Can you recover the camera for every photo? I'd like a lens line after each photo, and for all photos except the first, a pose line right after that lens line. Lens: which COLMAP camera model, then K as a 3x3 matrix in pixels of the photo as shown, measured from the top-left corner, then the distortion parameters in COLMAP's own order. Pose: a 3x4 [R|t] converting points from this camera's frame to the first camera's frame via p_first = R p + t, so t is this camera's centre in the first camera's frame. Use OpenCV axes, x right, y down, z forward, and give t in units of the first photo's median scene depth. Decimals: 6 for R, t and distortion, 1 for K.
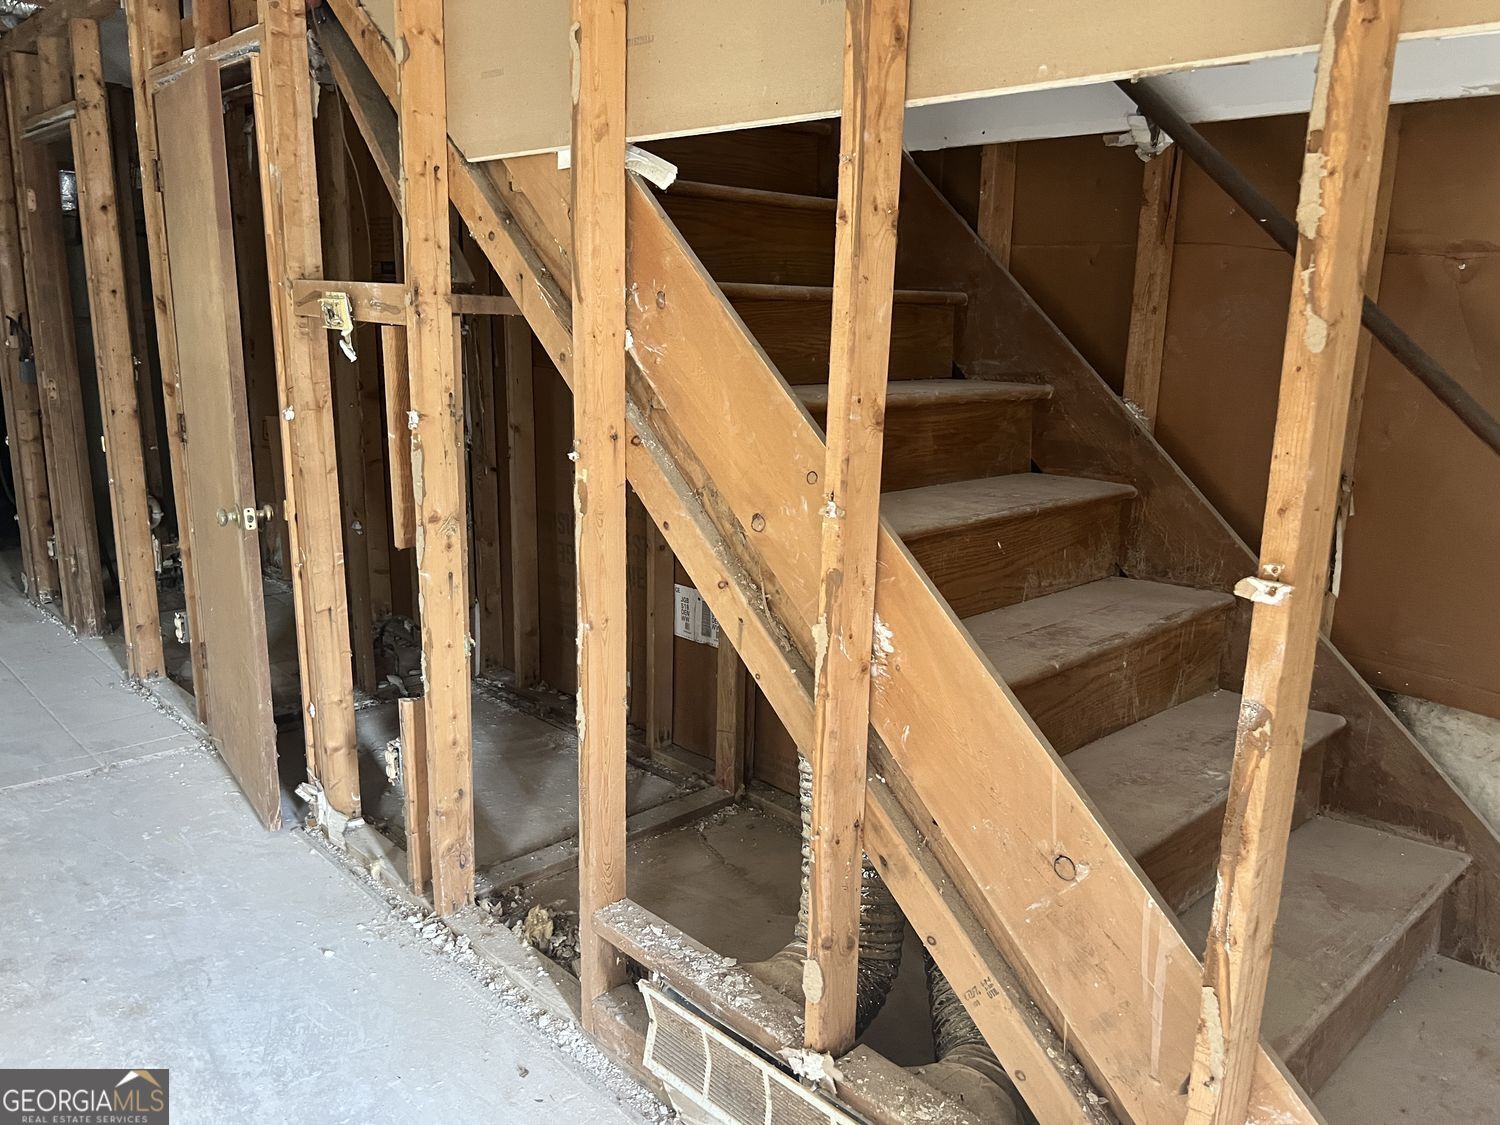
lens RADIAL K [[1133.4, 0, 758.5], [0, 1133.4, 570.6], [0, 0, 1]] dist [0.046405, -0.052980]
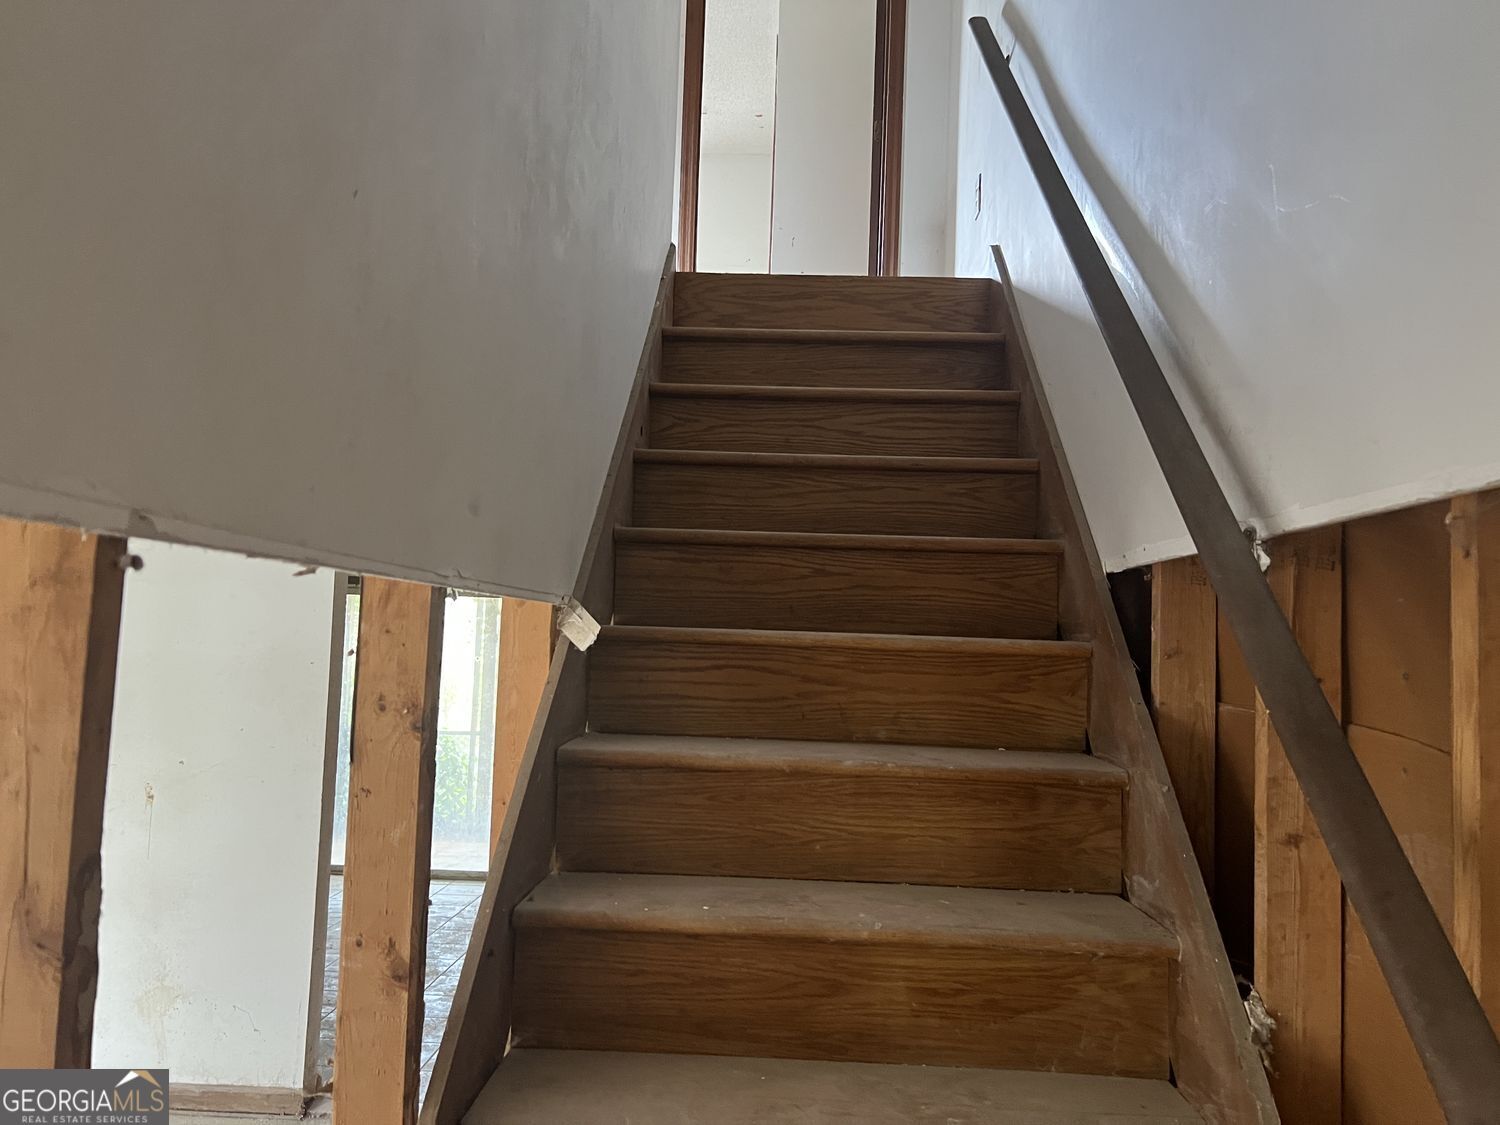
lens RADIAL K [[1133.4, 0, 758.5], [0, 1133.4, 570.6], [0, 0, 1]] dist [0.046405, -0.052980]
pose [[0.692190, -0.045435, -0.720284, 0.396743], [-0.179985, 0.955616, -0.233244, -0.121599], [0.698913, 0.291089, 0.653290, 0.281778]]
